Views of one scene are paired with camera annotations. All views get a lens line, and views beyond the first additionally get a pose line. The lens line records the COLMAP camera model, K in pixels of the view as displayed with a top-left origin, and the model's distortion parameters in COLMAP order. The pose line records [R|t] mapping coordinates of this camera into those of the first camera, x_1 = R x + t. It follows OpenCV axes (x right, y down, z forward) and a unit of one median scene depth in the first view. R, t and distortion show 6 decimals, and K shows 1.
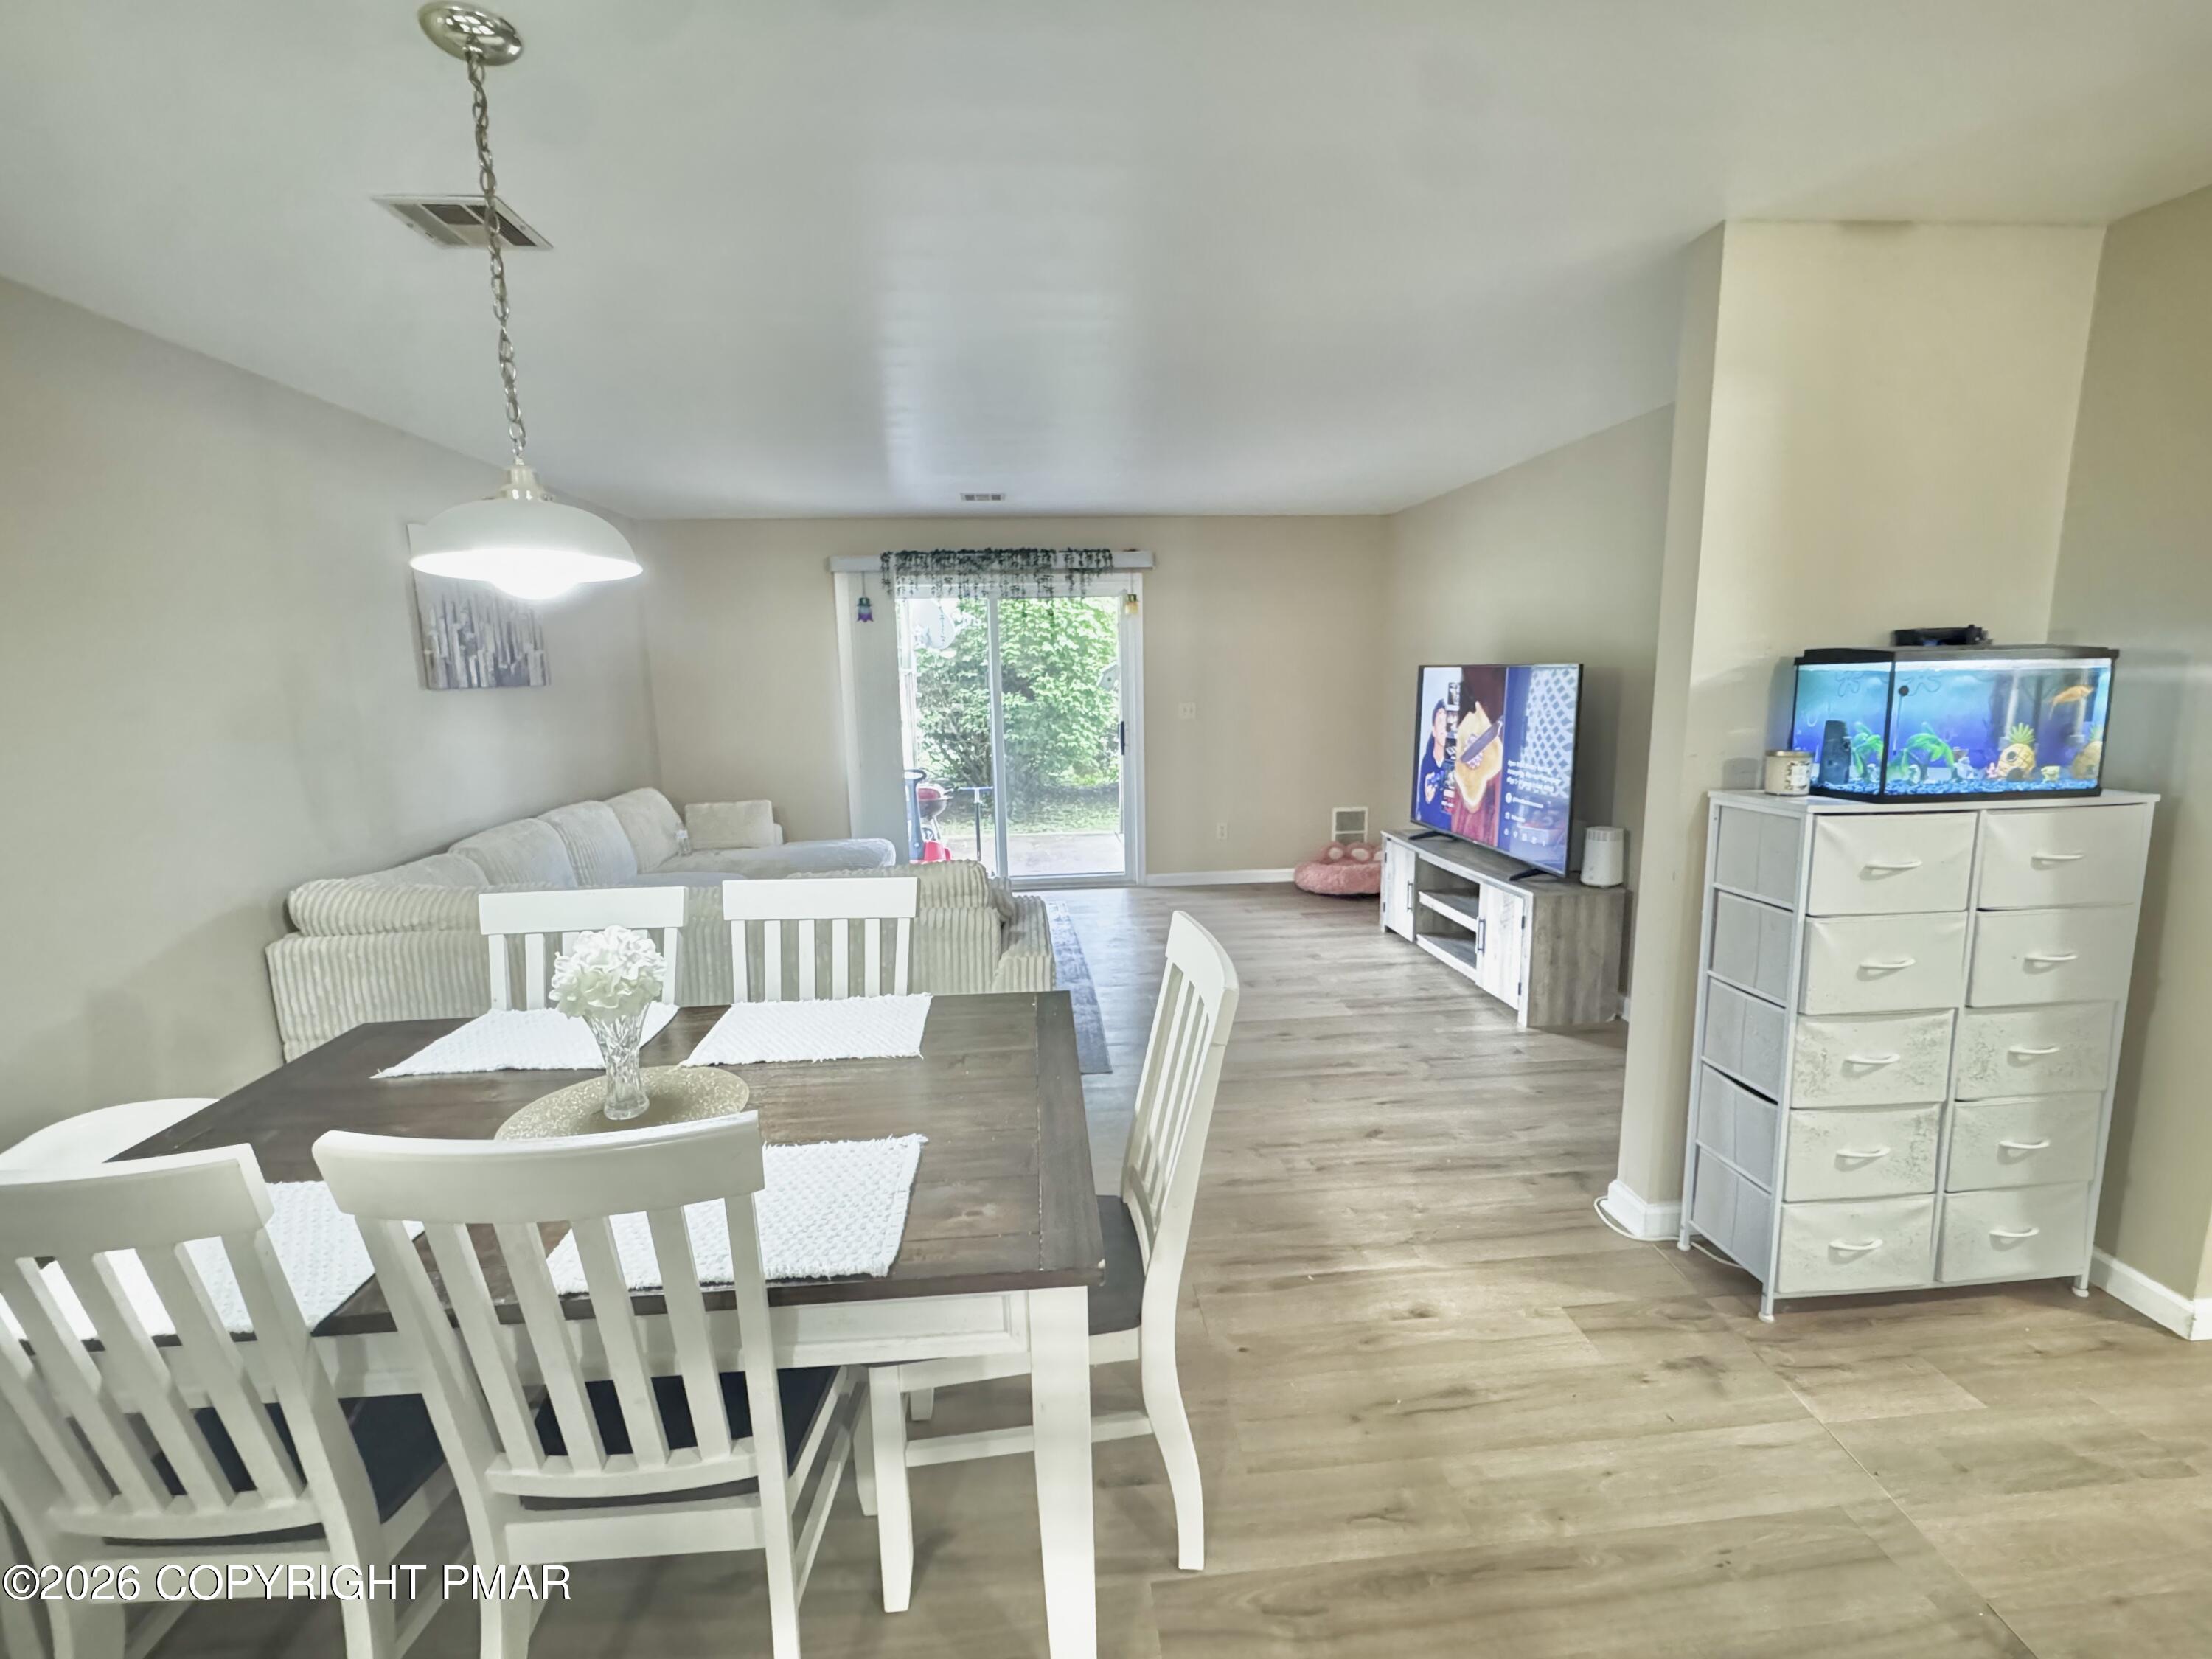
lens RADIAL K [[978.2, 0, 1104.6], [0, 978.2, 834.1], [0, 0, 1]] dist [-0.004368, -0.000658]
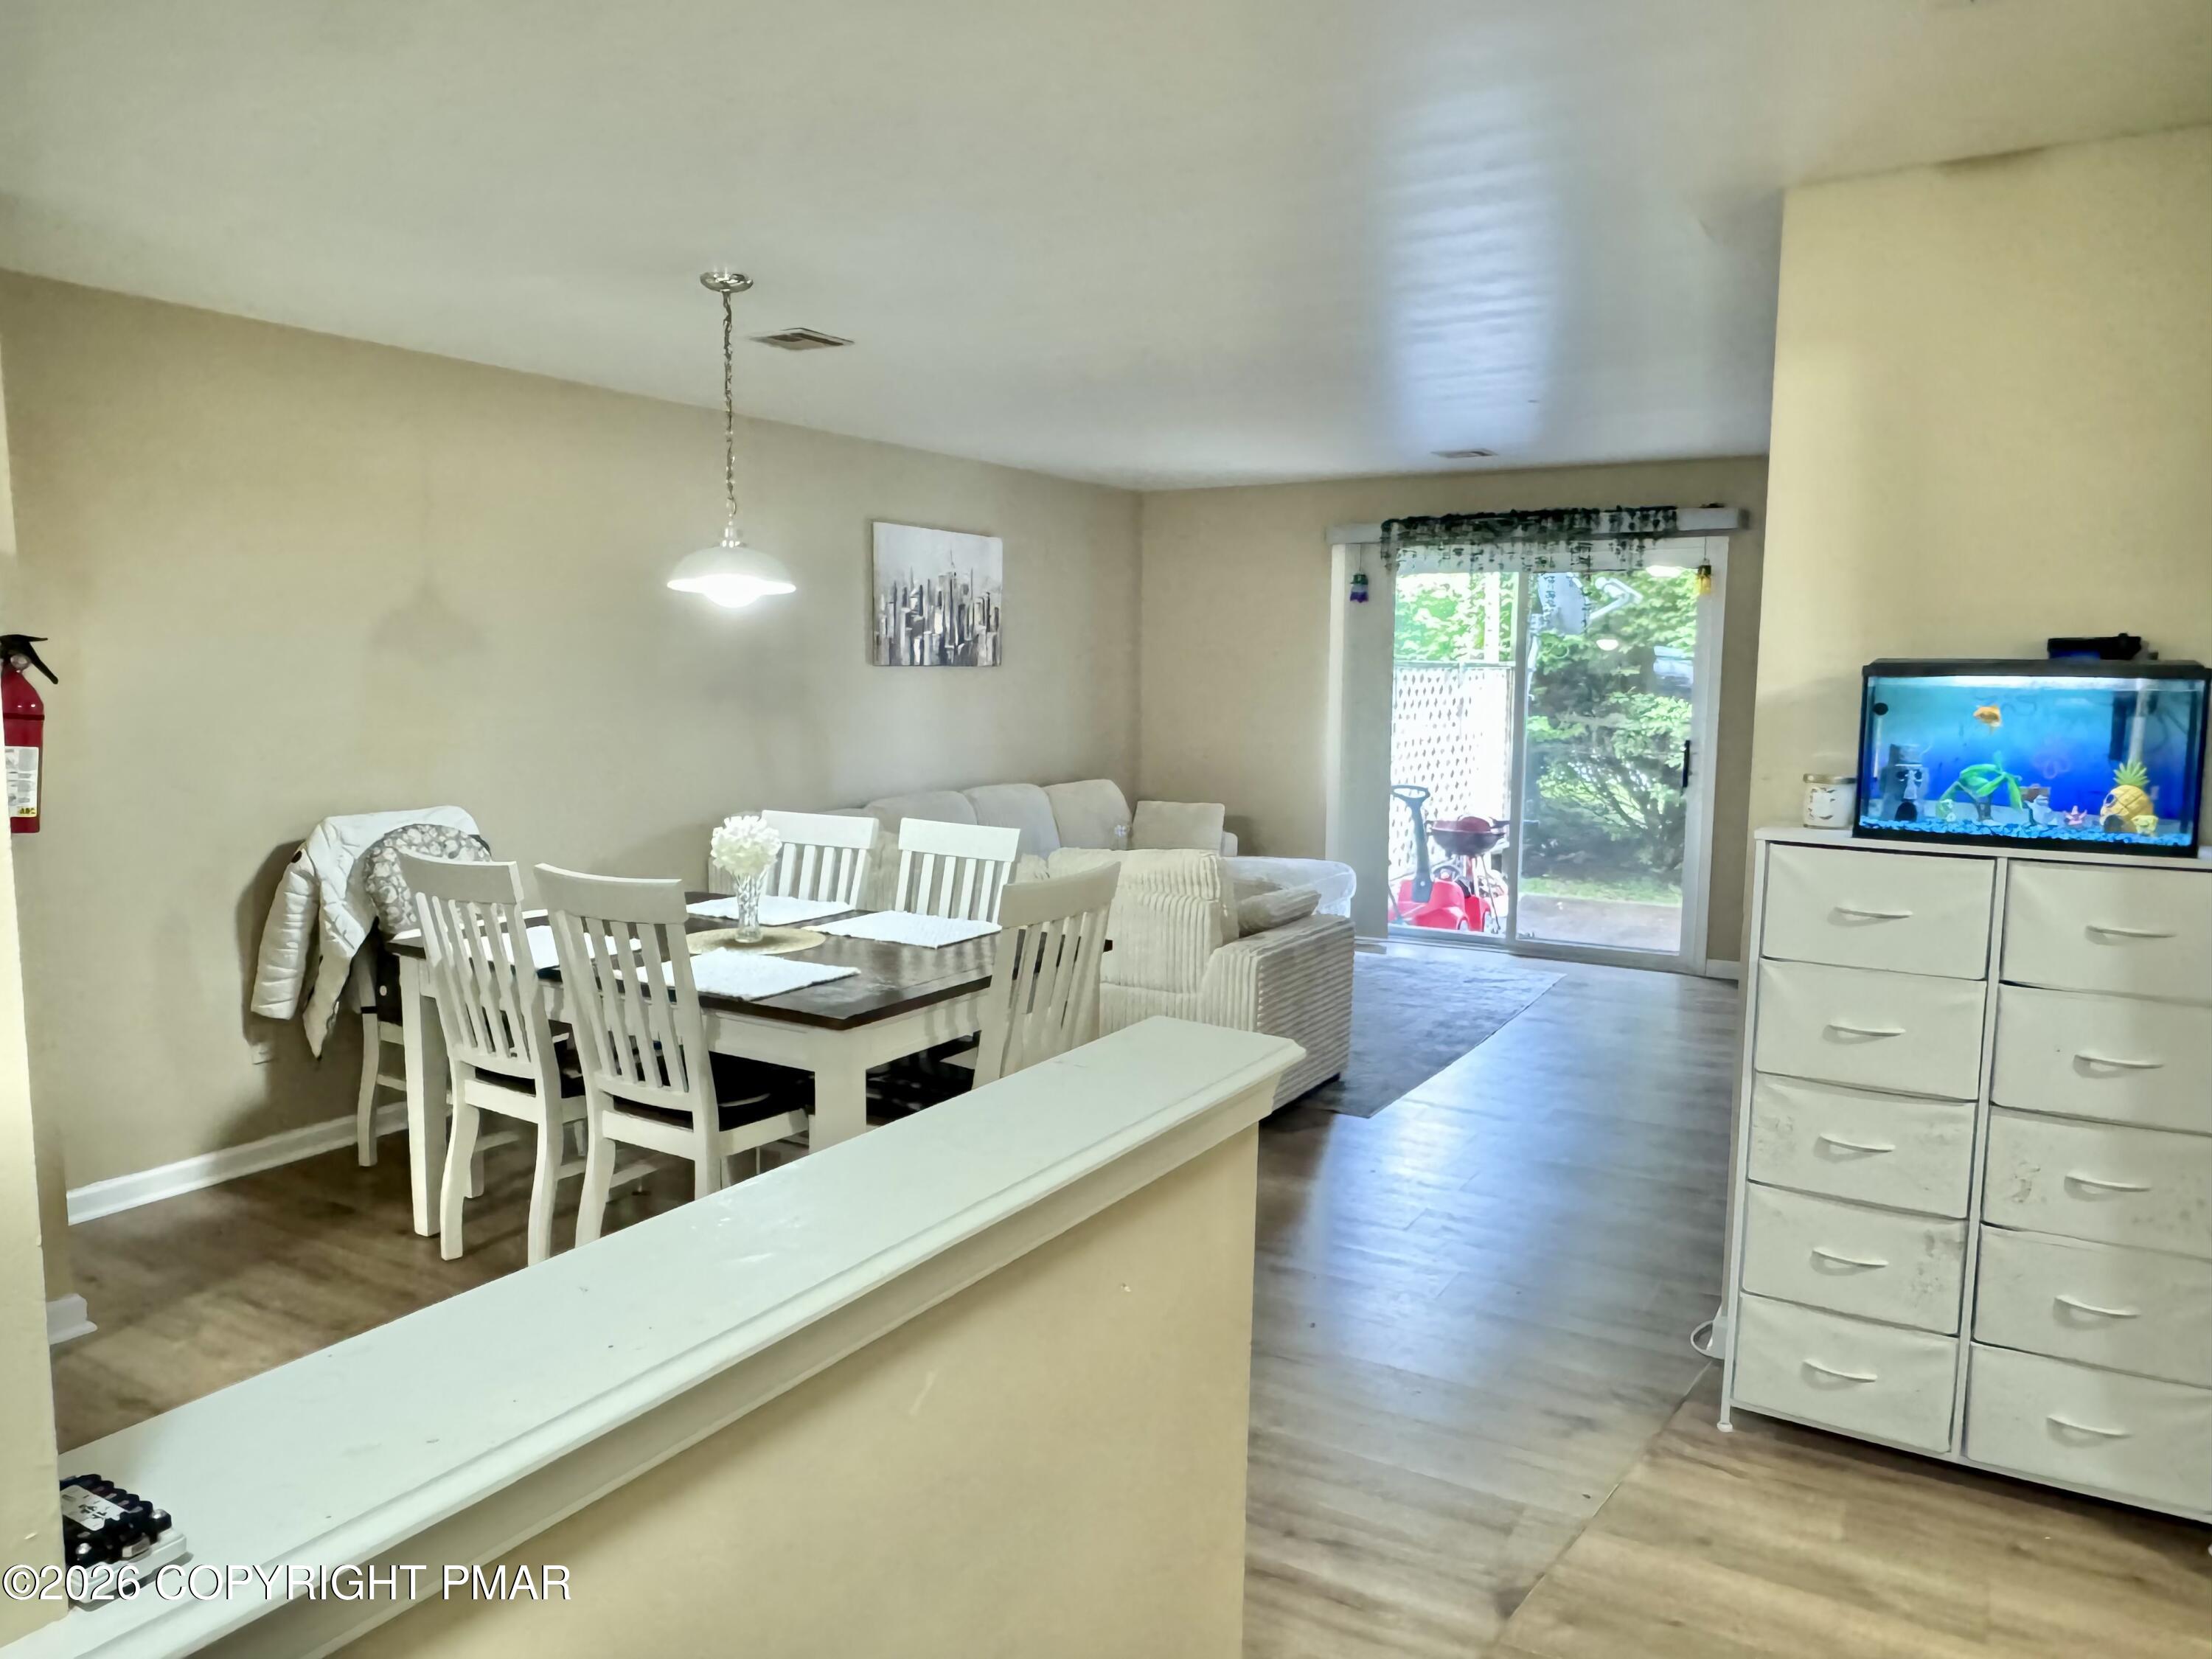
lens RADIAL K [[1529.1, 0, 1101.4], [0, 1529.1, 837.9], [0, 0, 1]] dist [0.007674, -0.003849]
pose [[0.806420, 0.094204, -0.583791, 0.495612], [-0.123707, 0.992260, -0.010766, 0.031455], [0.578258, 0.080901, 0.811833, -0.232277]]
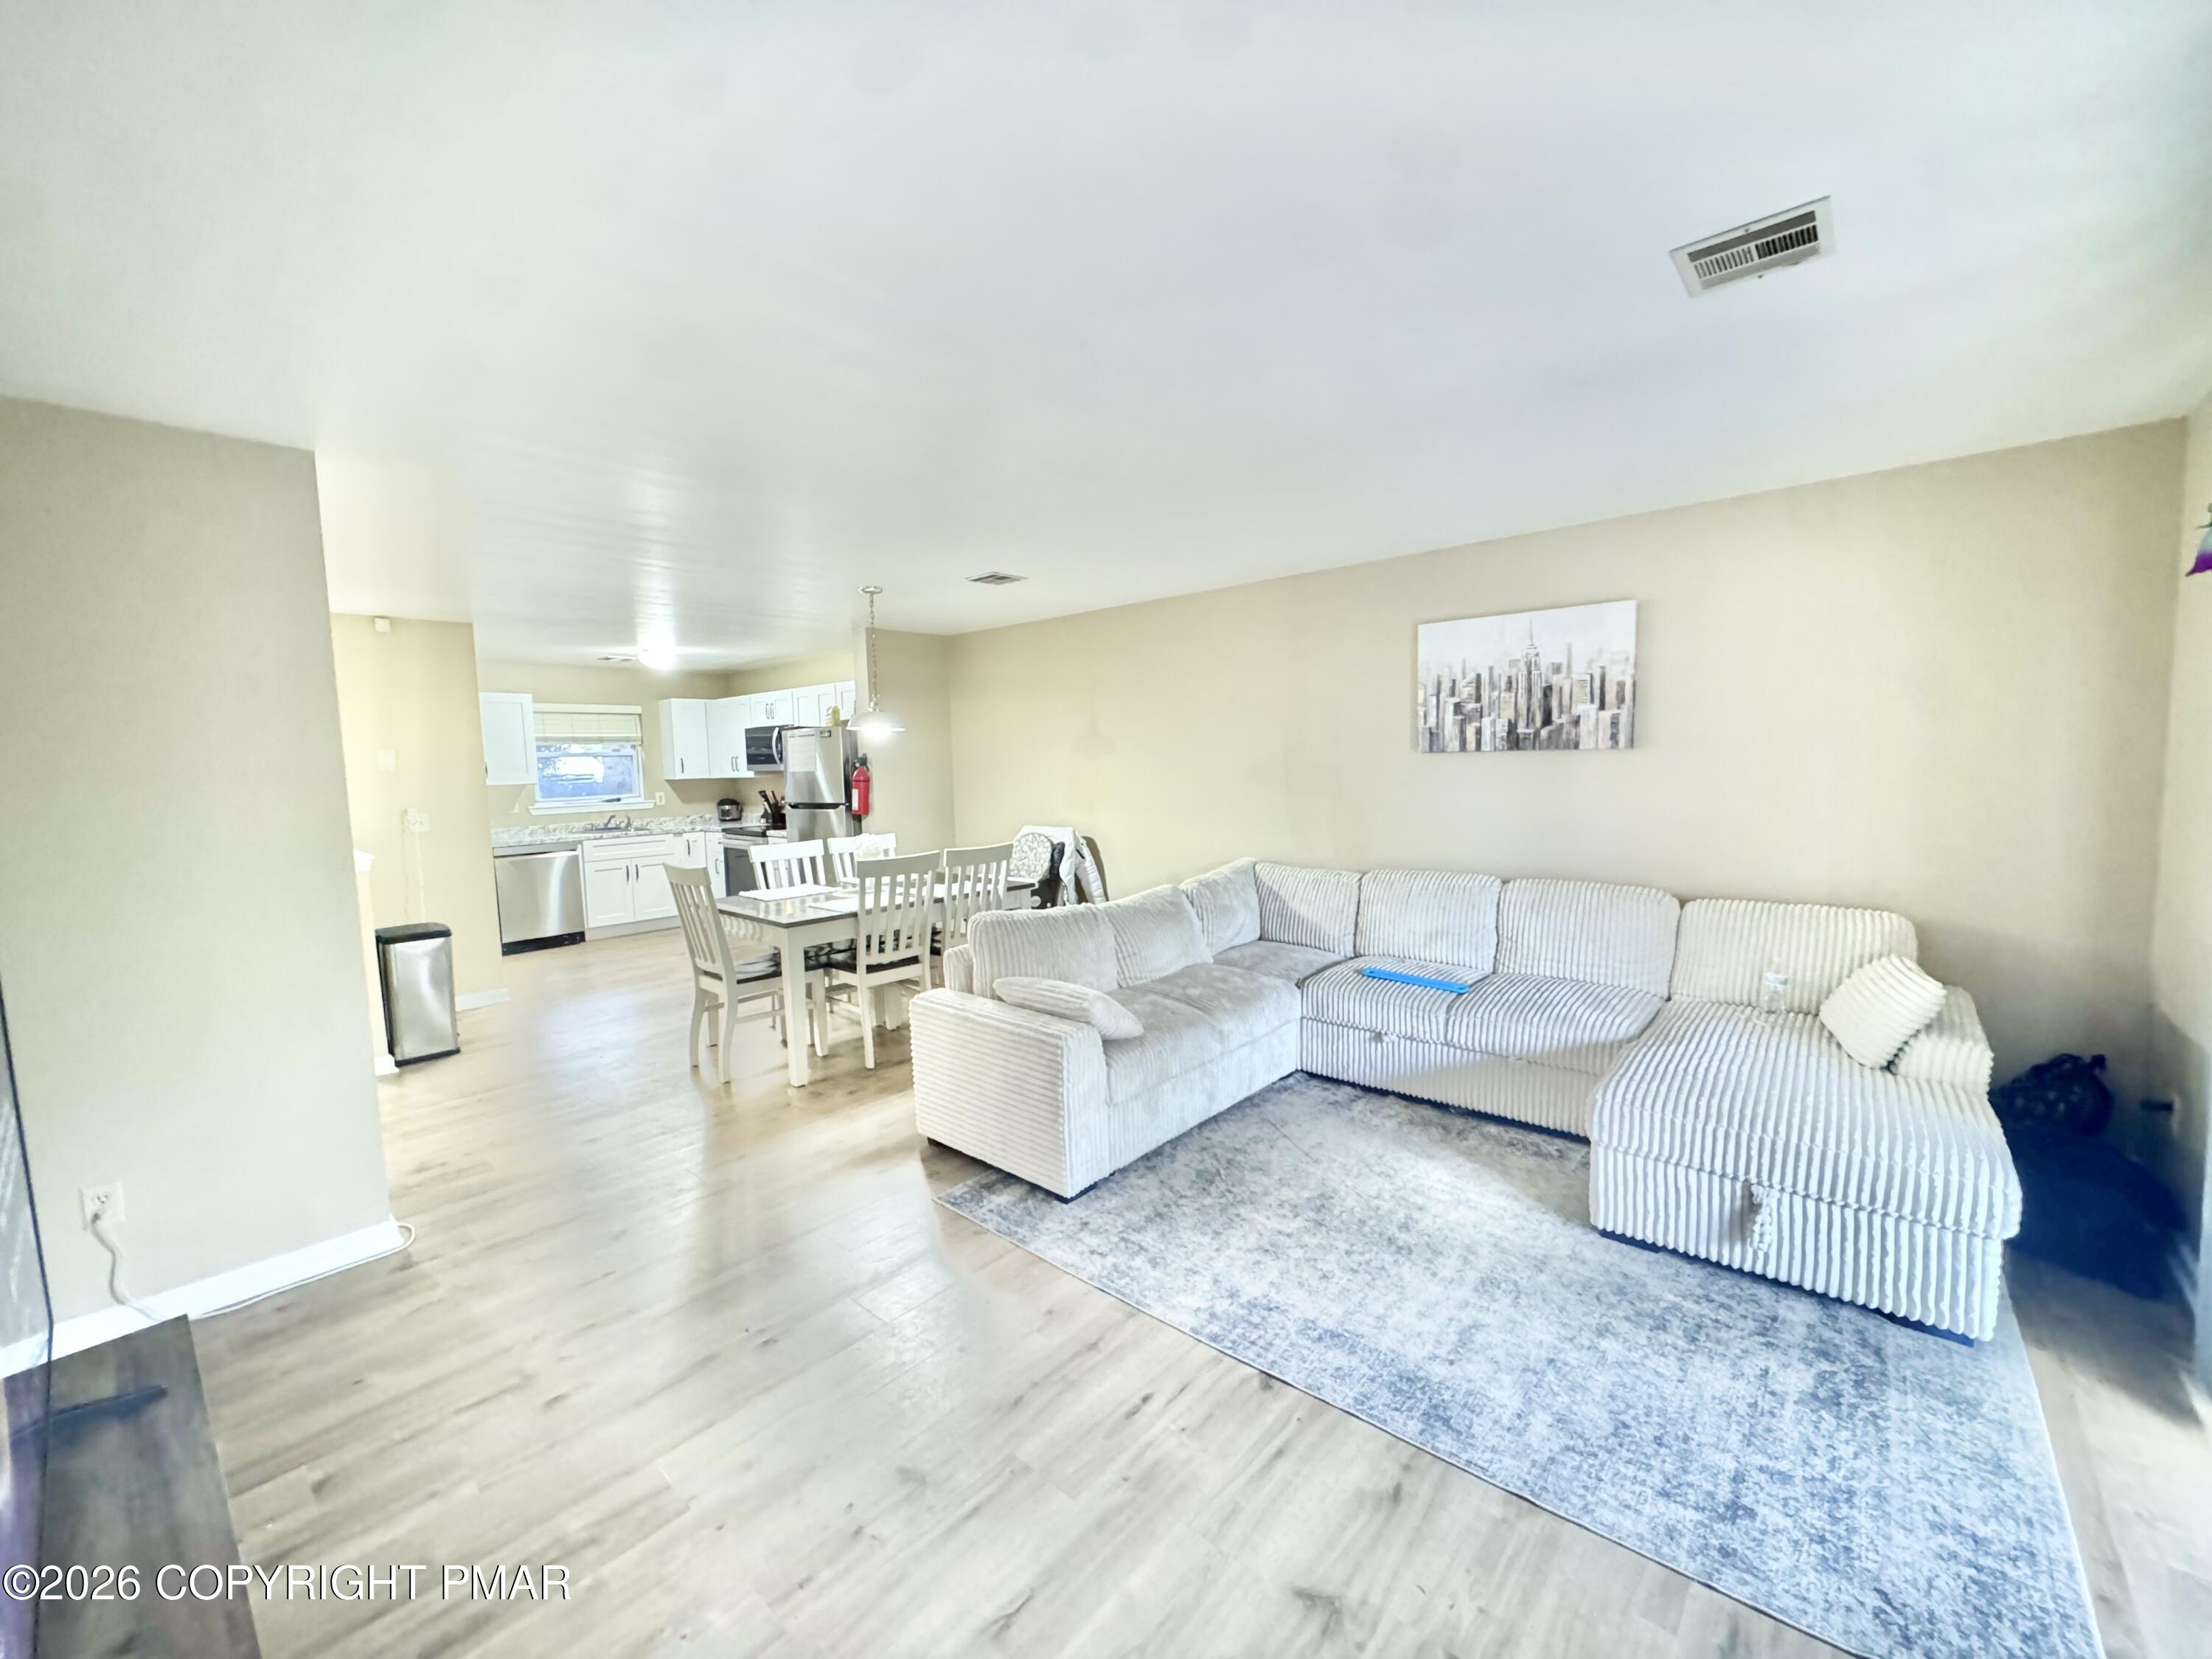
lens RADIAL K [[881.9, 0, 1103.0], [0, 881.9, 832.4], [0, 0, 1]] dist [-0.000318, 0.000151]
pose [[-0.738347, 0.094622, -0.667750, 0.340826], [-0.074655, 0.972557, 0.220362, -0.233713], [0.670276, 0.212555, -0.711021, 1.354817]]
